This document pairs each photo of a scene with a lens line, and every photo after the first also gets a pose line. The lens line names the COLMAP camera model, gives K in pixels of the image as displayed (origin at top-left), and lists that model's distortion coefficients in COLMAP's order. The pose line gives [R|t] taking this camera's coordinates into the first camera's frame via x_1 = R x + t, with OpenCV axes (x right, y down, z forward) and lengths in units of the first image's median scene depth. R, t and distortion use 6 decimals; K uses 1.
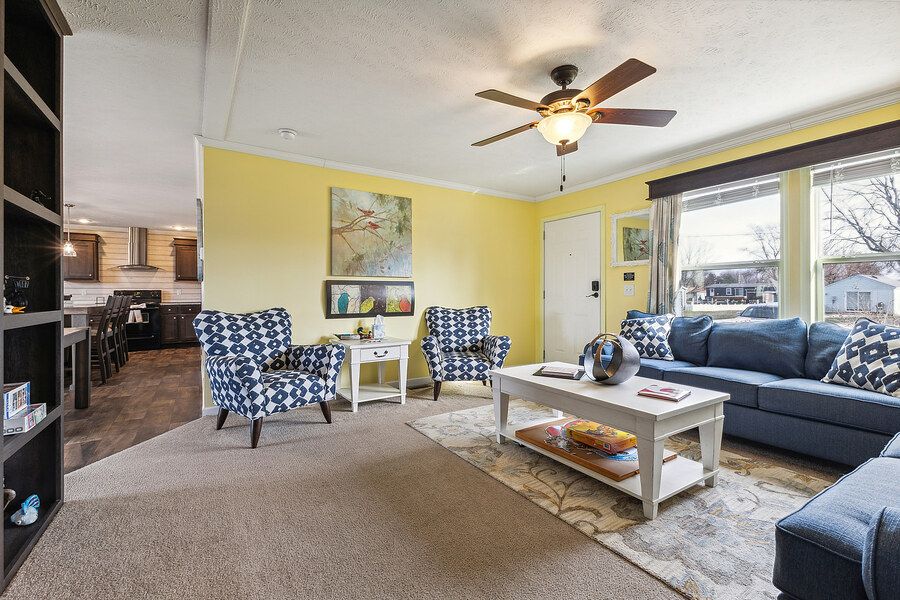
lens RADIAL K [[389.4, 0, 449.1], [0, 389.4, 295.4], [0, 0, 1]] dist [0.006937, -0.000249]
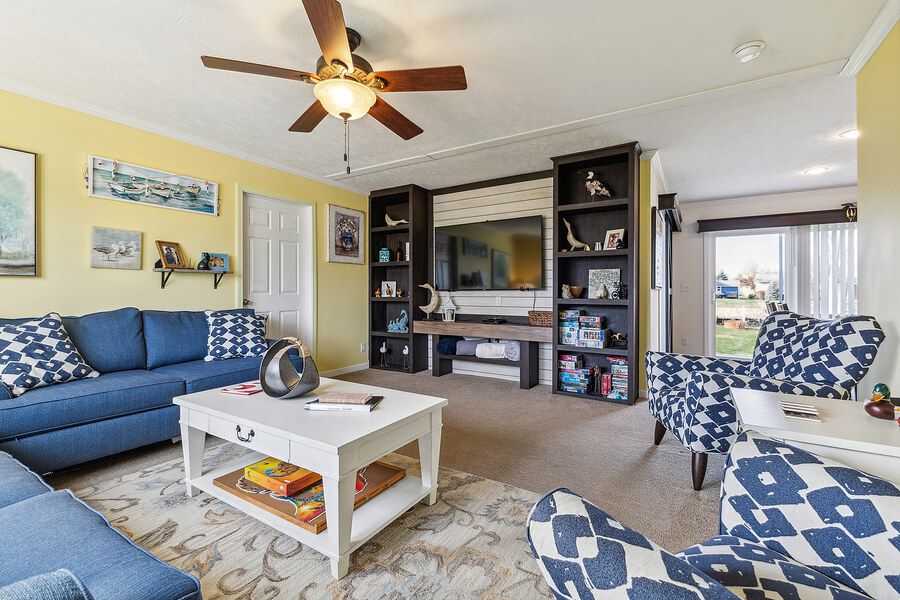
lens RADIAL K [[389.4, 0, 449.1], [0, 389.4, 295.4], [0, 0, 1]] dist [0.006937, -0.000249]
pose [[-0.903548, 0.007298, -0.428424, 0.422337], [0.001127, 0.999892, 0.014655, -0.005791], [0.428485, 0.012759, -0.903459, 1.735060]]
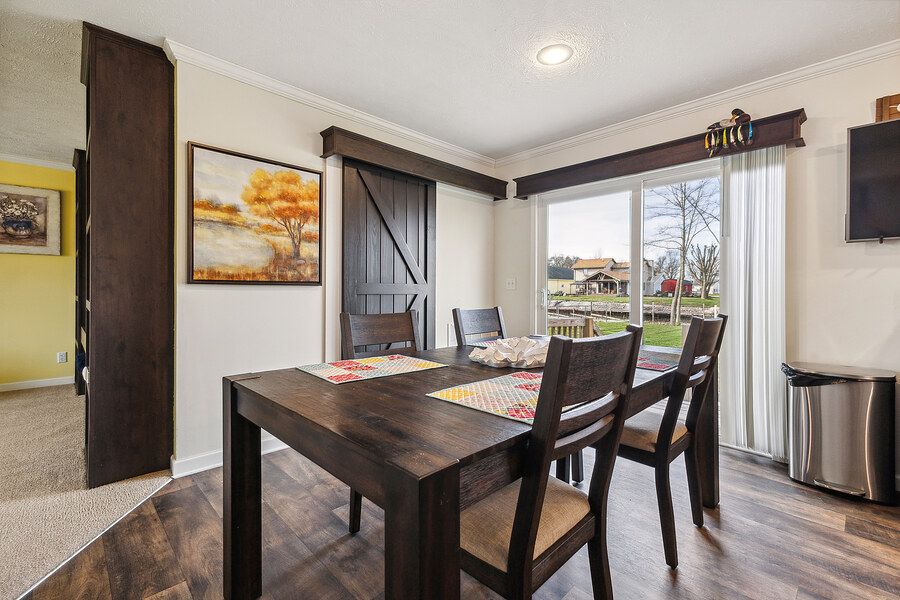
lens RADIAL K [[395.0, 0, 449.5], [0, 395.0, 290.9], [0, 0, 1]] dist [-0.001040, -0.000569]
pose [[-0.978125, -0.000893, -0.208014, -1.295093], [-0.002131, 0.999981, 0.005725, -0.000757], [0.208005, 0.006043, -0.978109, 1.682476]]
